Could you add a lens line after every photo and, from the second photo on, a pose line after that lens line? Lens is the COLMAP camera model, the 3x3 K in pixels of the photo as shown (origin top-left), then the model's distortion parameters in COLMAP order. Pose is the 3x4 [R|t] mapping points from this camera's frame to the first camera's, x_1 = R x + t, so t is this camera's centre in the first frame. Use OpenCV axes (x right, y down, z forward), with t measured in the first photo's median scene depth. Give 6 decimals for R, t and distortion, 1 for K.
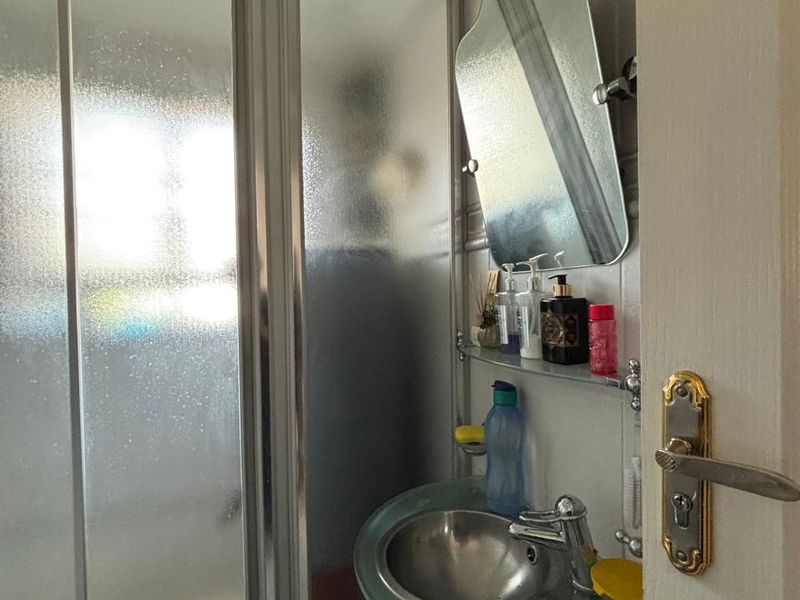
lens RADIAL K [[415.9, 0, 400.0], [0, 415.9, 300.0], [0, 0, 1]] dist [-0.003548, 0.008170]
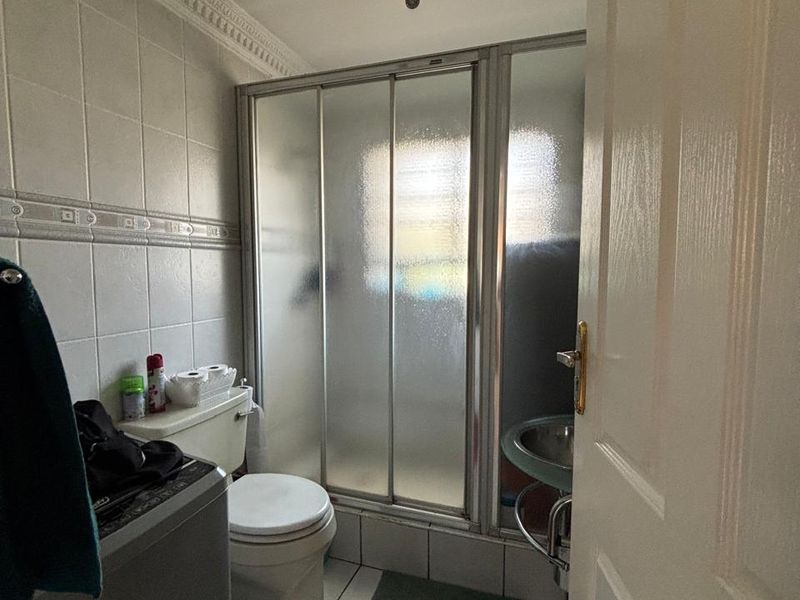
lens RADIAL K [[415.9, 0, 400.0], [0, 415.9, 300.0], [0, 0, 1]] dist [-0.003548, 0.008170]
pose [[0.873937, 0.052624, -0.483183, 0.212845], [-0.015970, 0.996694, 0.079667, -0.037629], [0.485778, -0.061907, 0.871887, -0.654537]]
